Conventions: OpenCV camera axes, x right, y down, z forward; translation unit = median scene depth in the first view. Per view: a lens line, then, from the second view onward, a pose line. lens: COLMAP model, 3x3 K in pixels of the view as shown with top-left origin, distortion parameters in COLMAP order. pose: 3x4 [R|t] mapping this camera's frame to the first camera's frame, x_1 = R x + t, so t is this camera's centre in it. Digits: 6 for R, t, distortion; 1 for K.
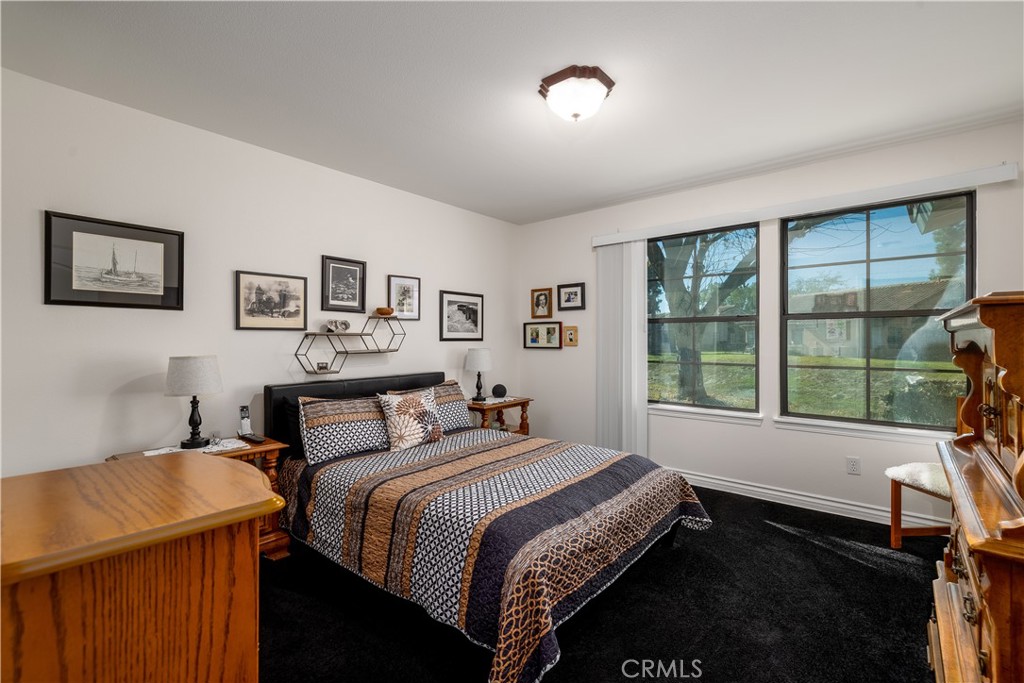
lens RADIAL K [[449.0, 0, 501.0], [0, 449.0, 342.7], [0, 0, 1]] dist [-0.000485, 0.000370]
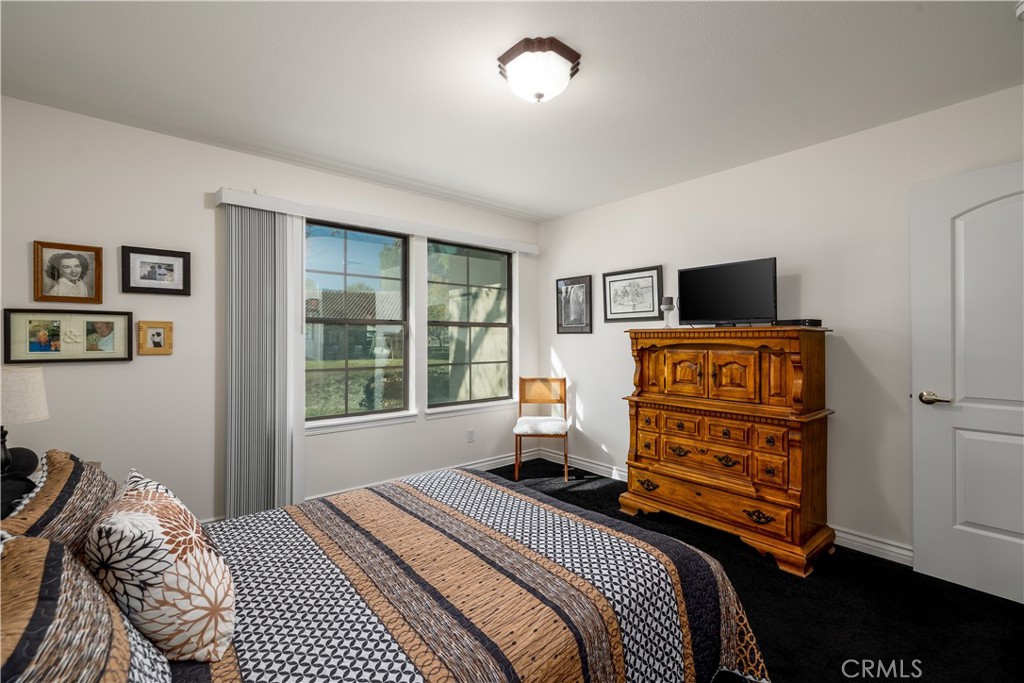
lens RADIAL K [[449.0, 0, 510.2], [0, 449.0, 337.9], [0, 0, 1]] dist [-0.000485, 0.000370]
pose [[0.143992, 0.007038, 0.989554, -0.357800], [0.010554, 0.999907, -0.008647, -0.004677], [-0.989523, 0.011689, 0.143904, 0.453789]]
